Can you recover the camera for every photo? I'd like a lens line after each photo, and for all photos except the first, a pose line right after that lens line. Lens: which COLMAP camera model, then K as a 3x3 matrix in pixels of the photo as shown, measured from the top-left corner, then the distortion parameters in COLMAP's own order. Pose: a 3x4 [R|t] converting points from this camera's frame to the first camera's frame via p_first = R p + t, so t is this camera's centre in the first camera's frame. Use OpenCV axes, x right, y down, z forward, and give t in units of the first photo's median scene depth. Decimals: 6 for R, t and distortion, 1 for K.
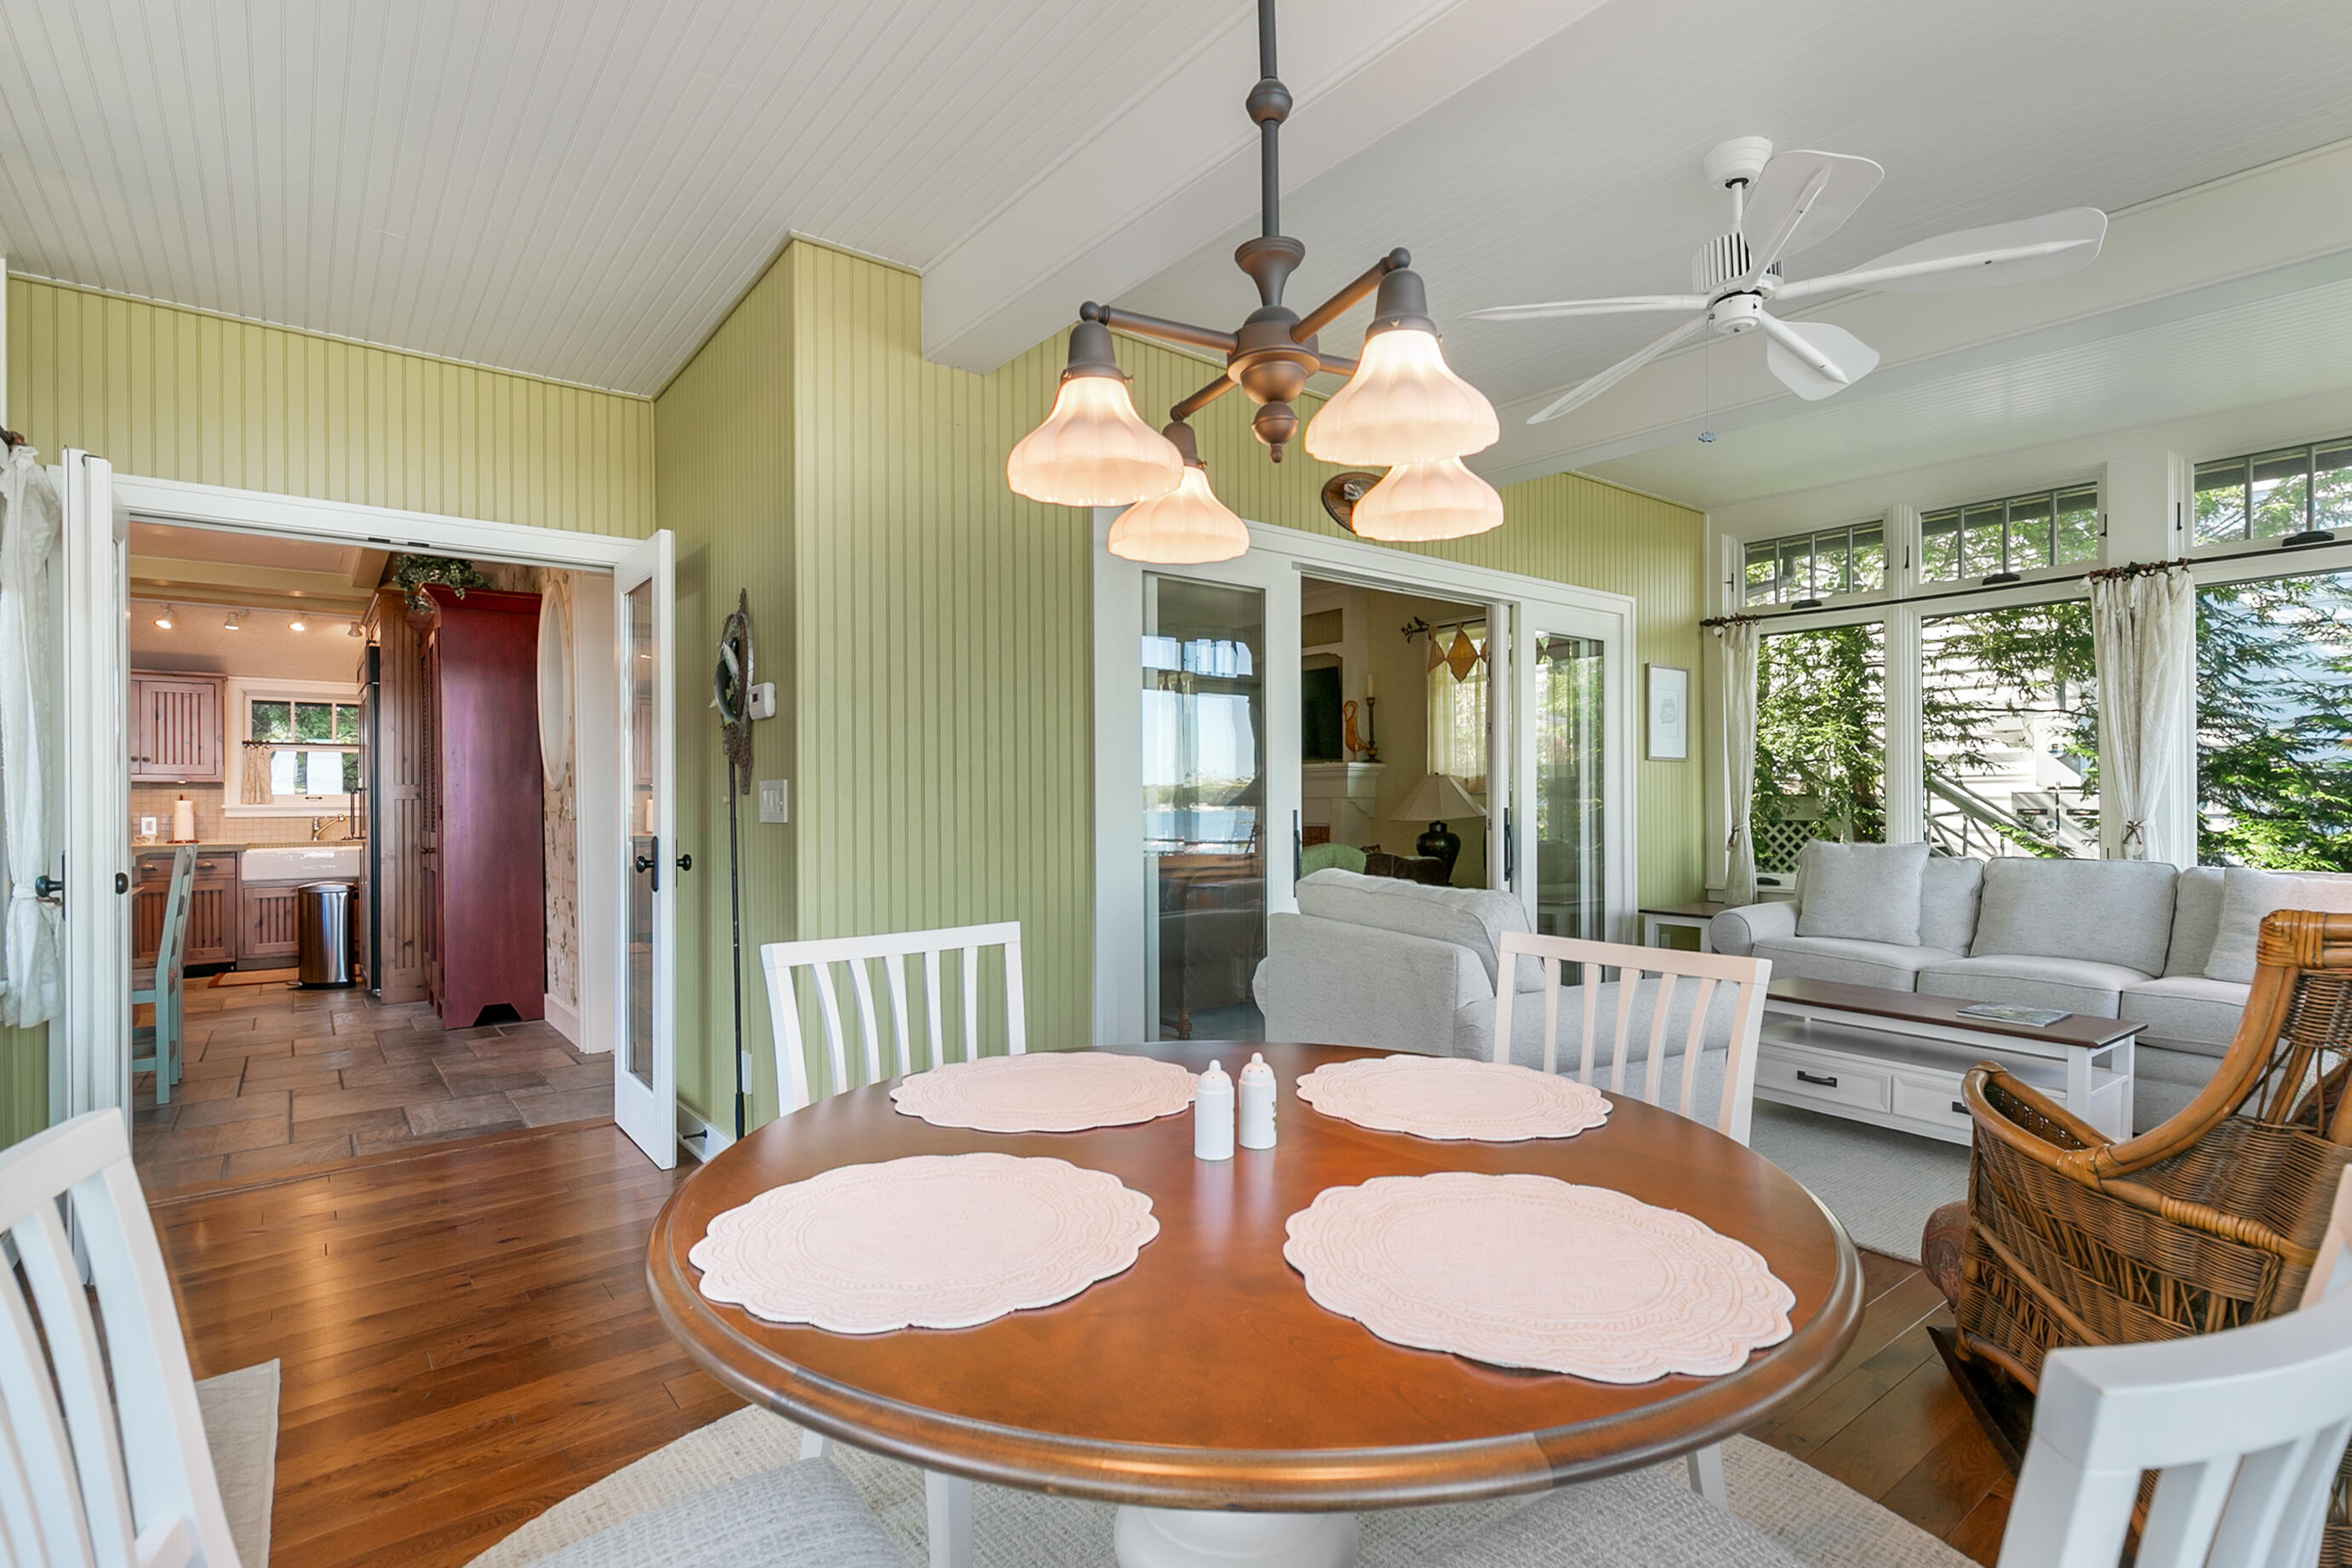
lens RADIAL K [[1081.4, 0, 1177.8], [0, 1081.4, 799.0], [0, 0, 1]] dist [0.001644, -0.000633]
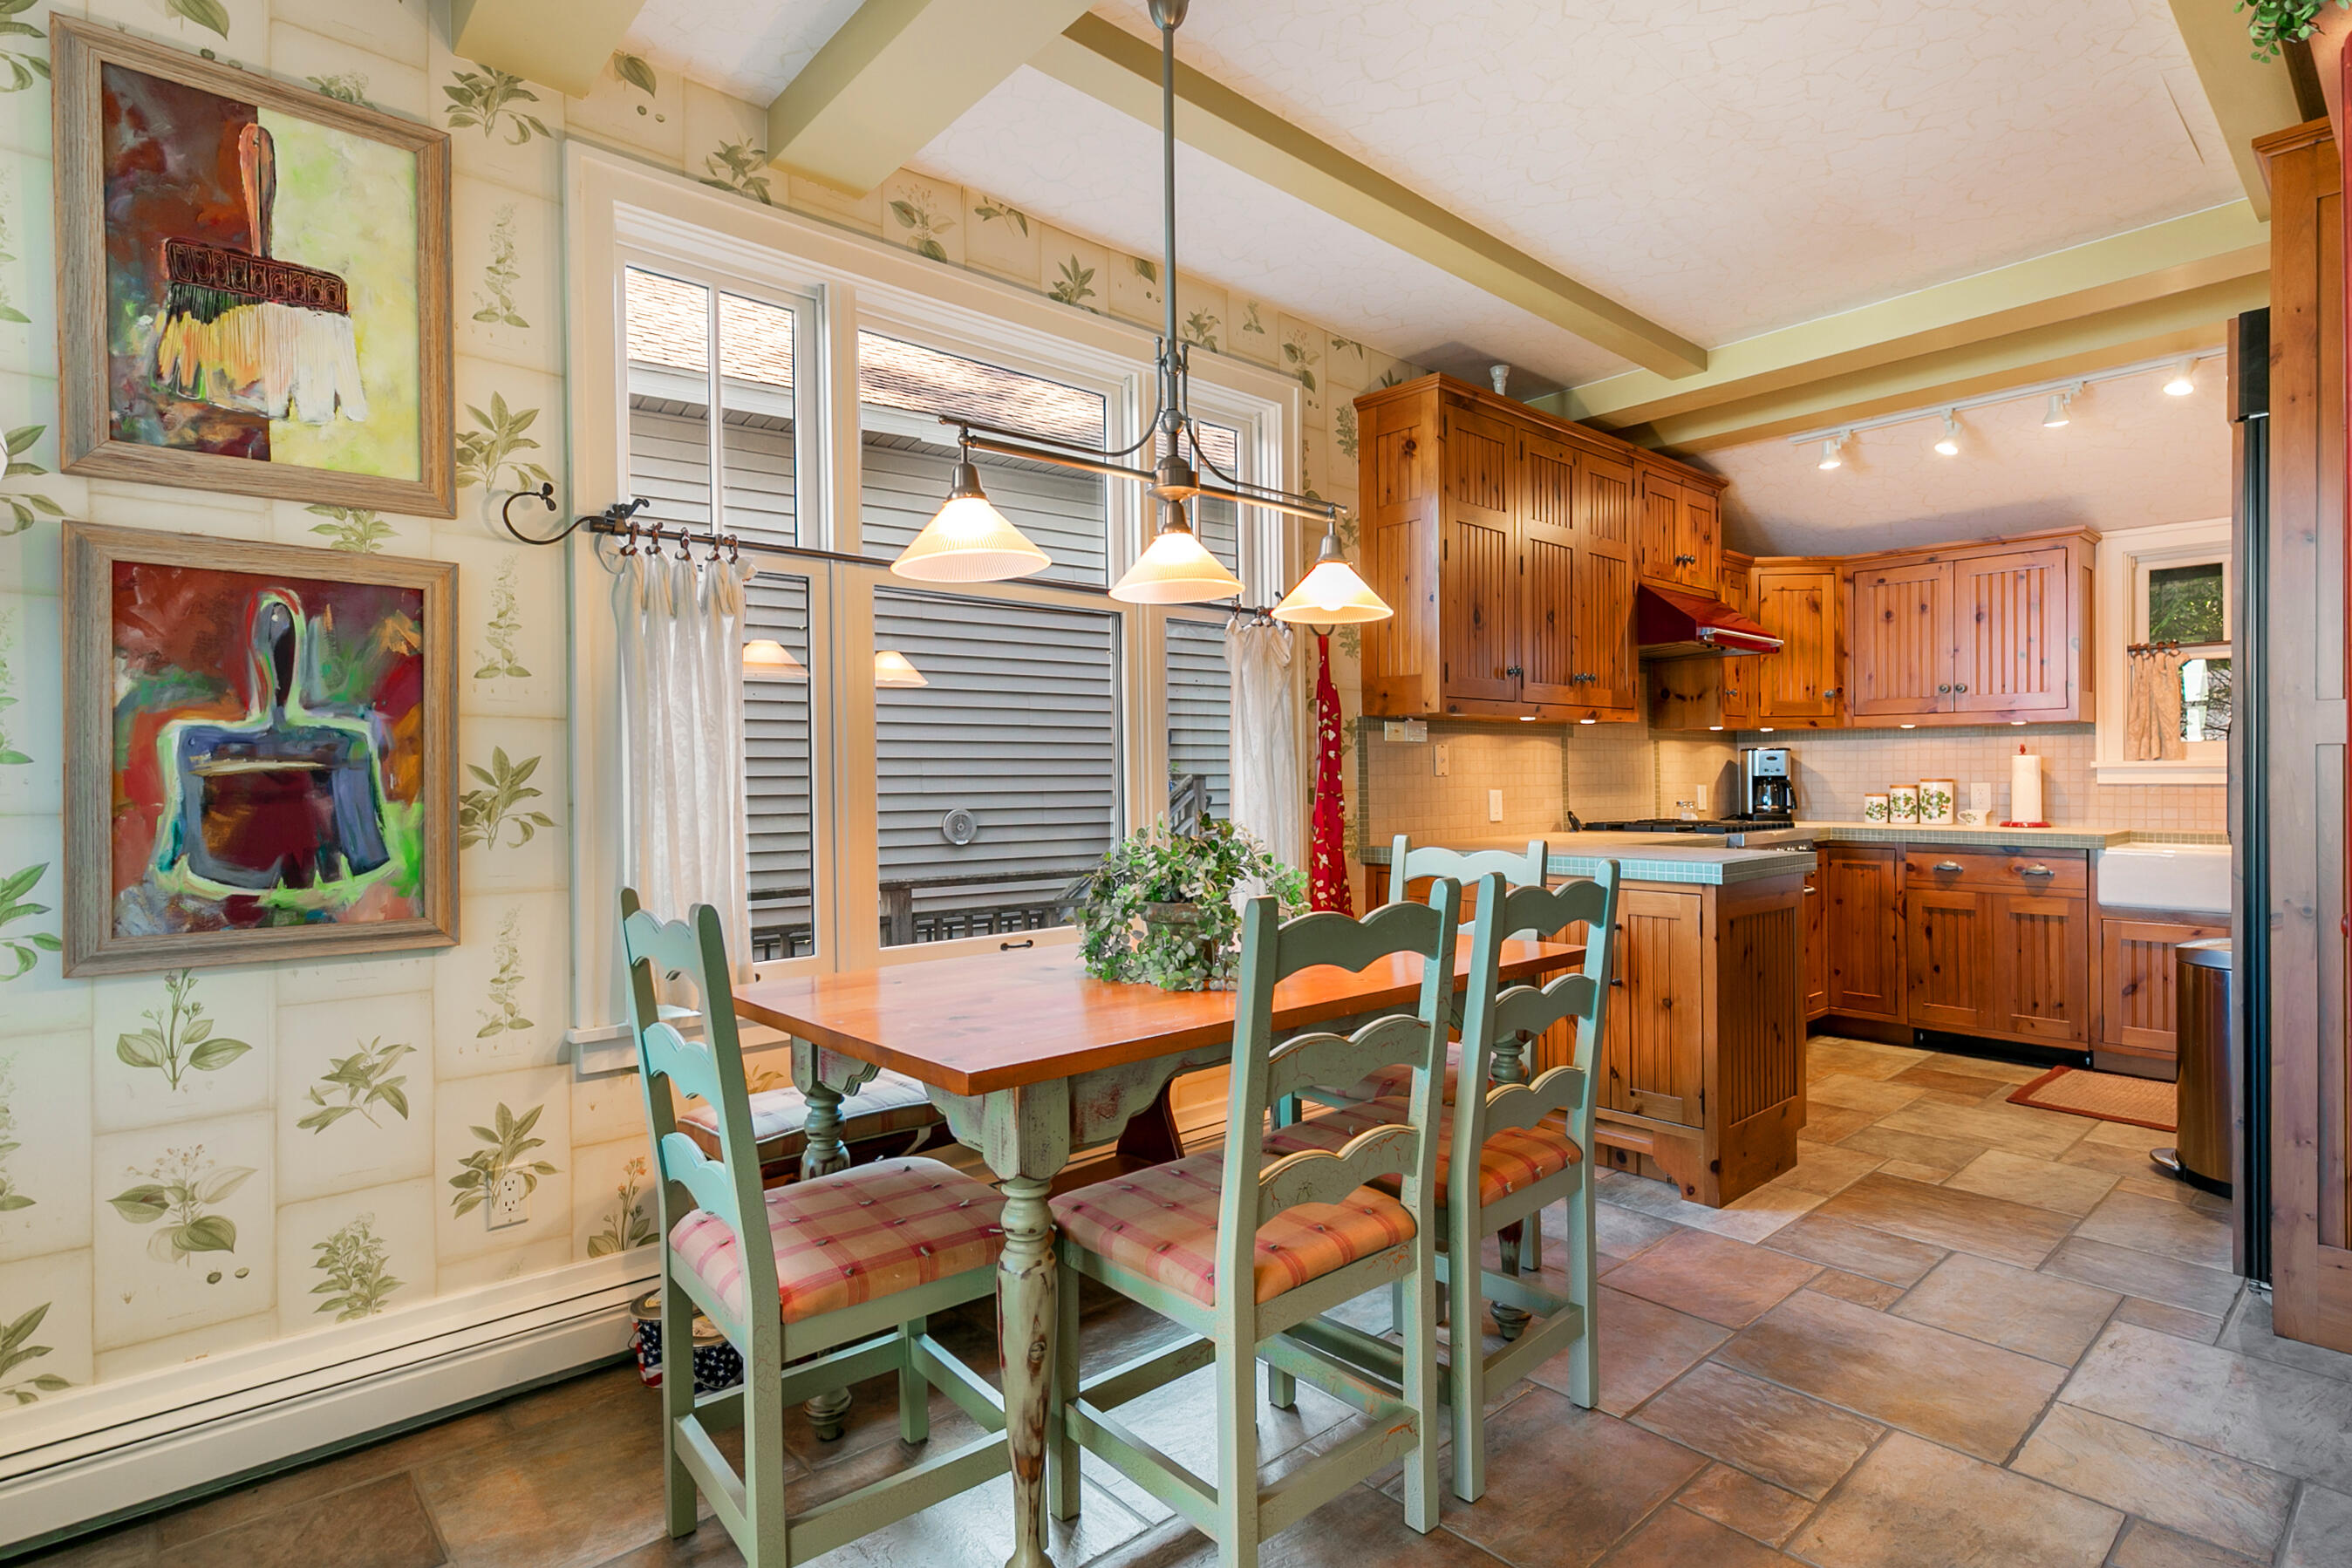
lens RADIAL K [[1188.4, 0, 1174.2], [0, 1188.4, 773.2], [0, 0, 1]] dist [-0.002625, -0.000304]
pose [[0.059826, 0.010276, -0.998156, -0.301056], [0.007092, 0.999917, 0.010719, 0.001463], [0.998184, -0.007720, 0.059748, 0.499235]]
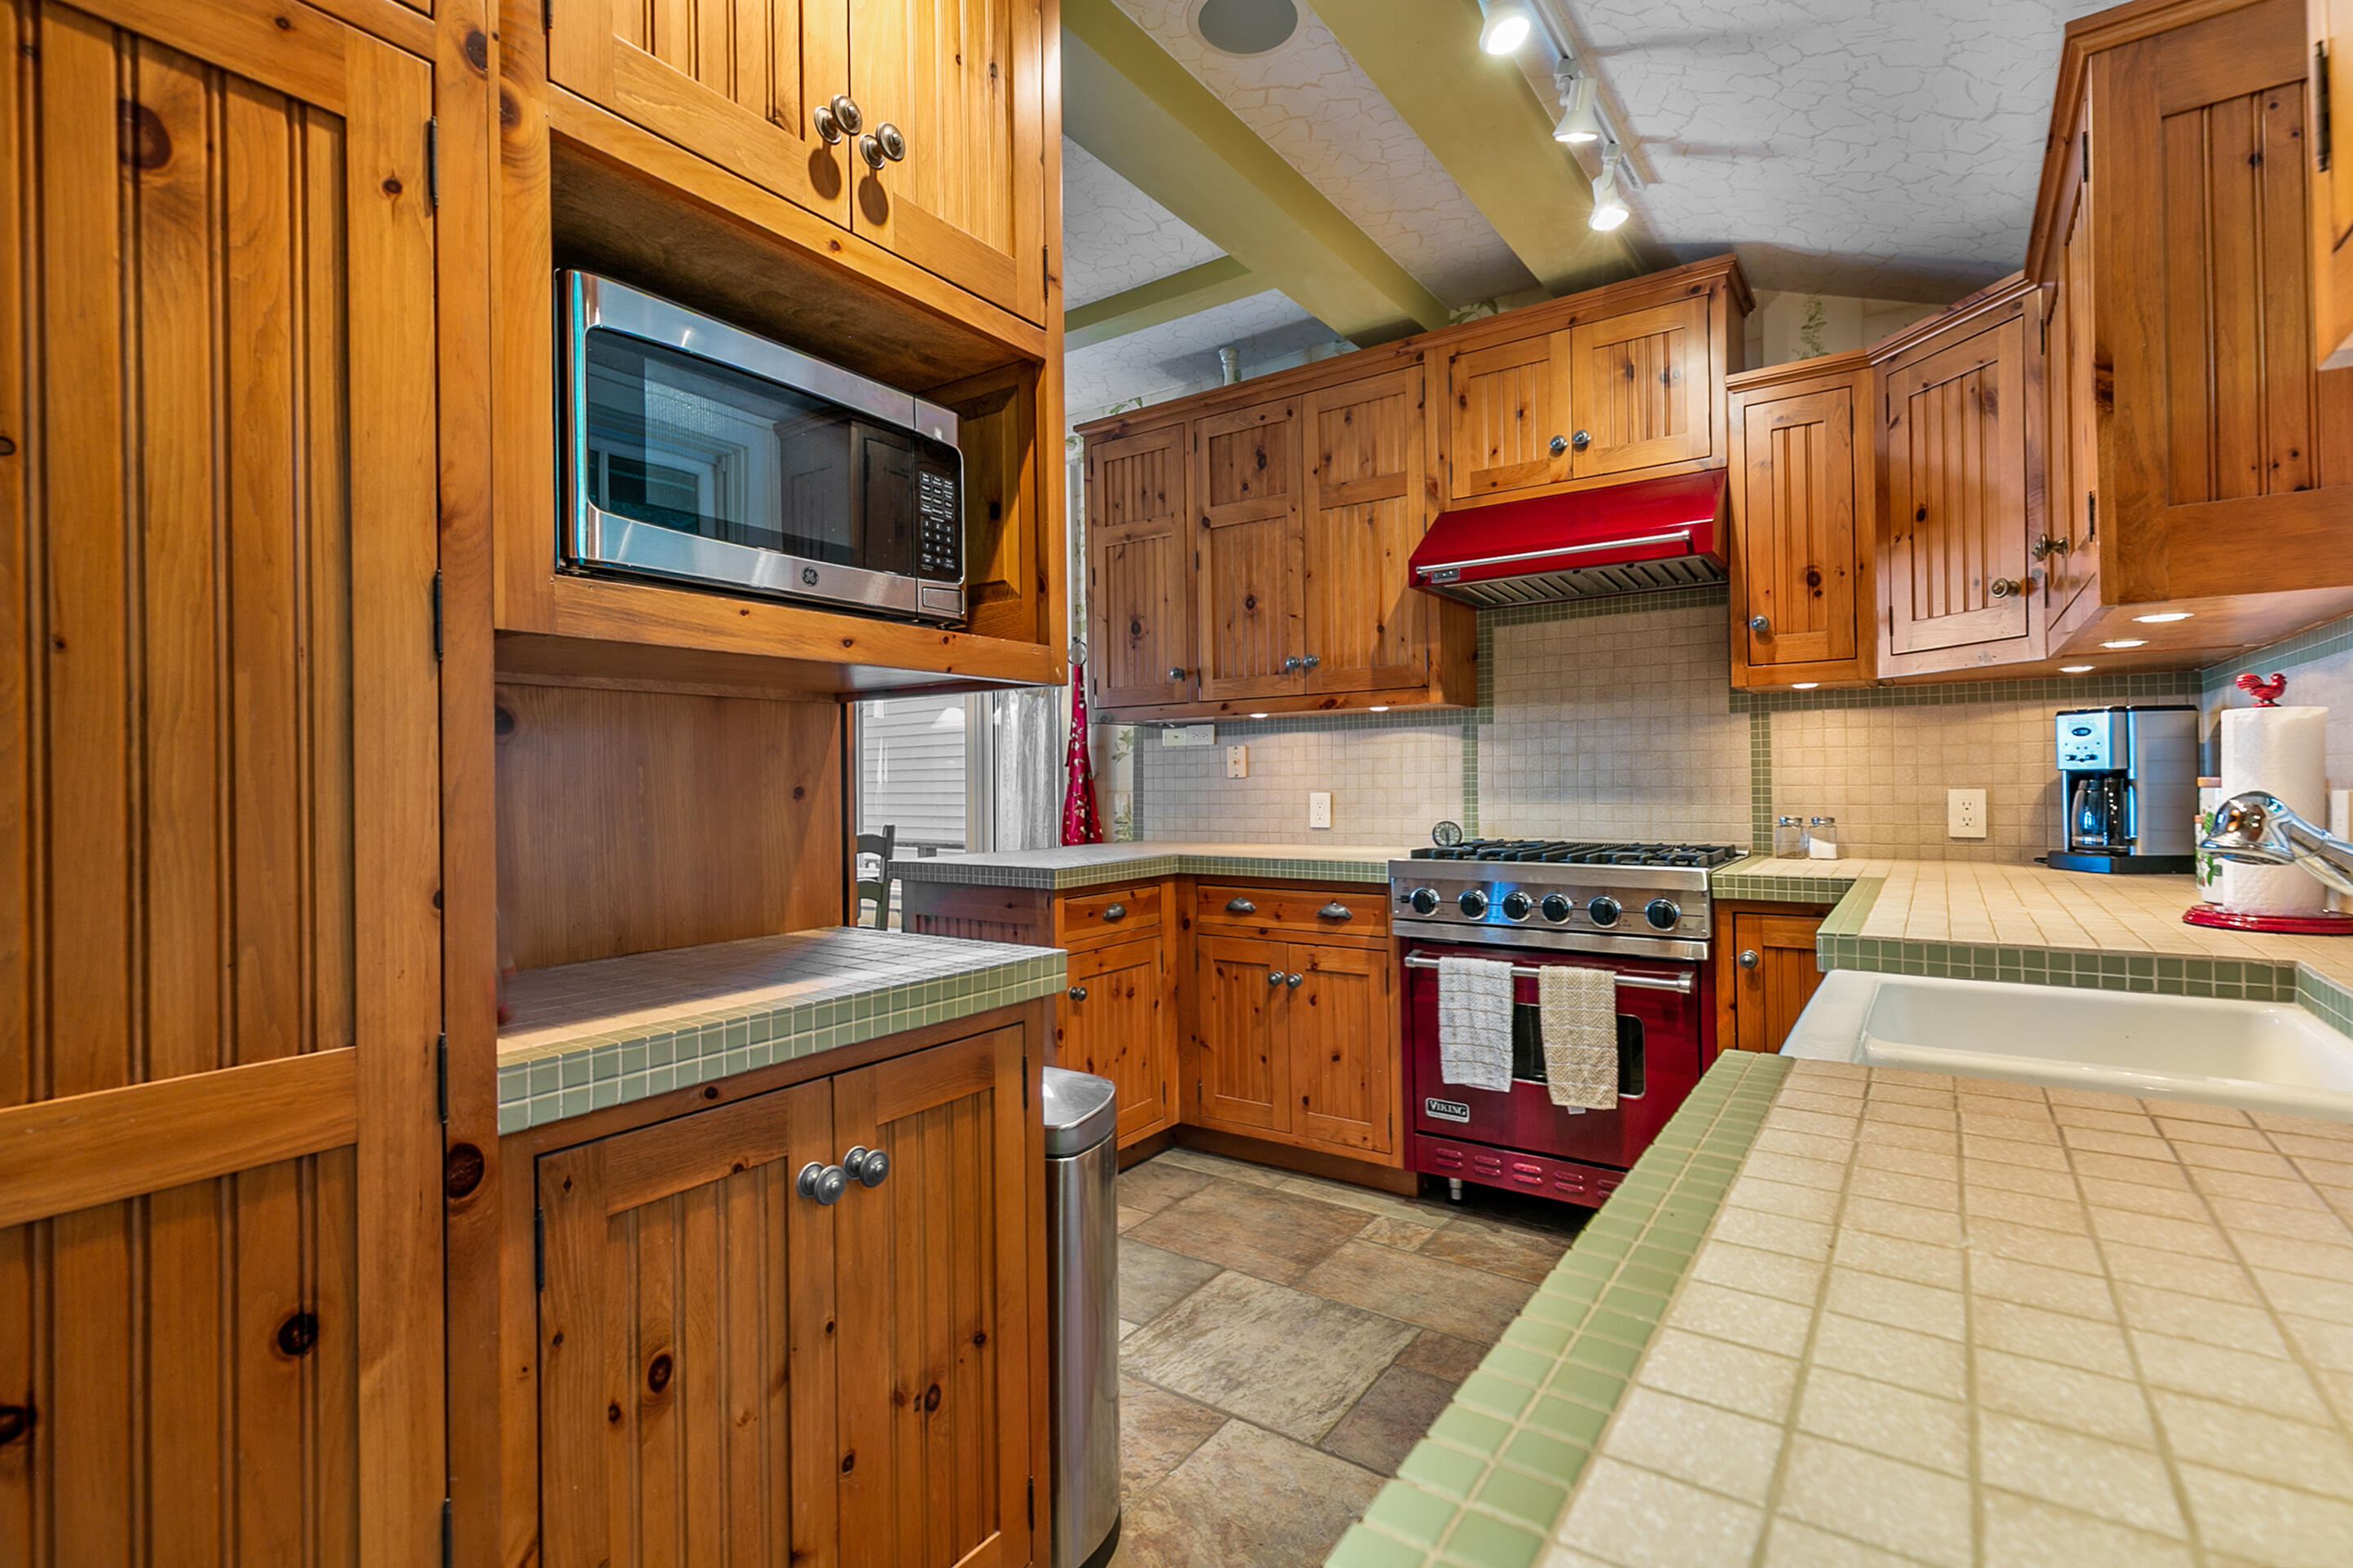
lens RADIAL K [[1081.7, 0, 1177.0], [0, 1081.7, 785.9], [0, 0, 1]] dist [0.001644, -0.000633]
pose [[-0.956816, 0.014203, -0.290348, -0.729144], [0.017181, 0.999823, -0.007711, 0.018680], [0.290187, -0.012367, -0.956890, 1.213971]]
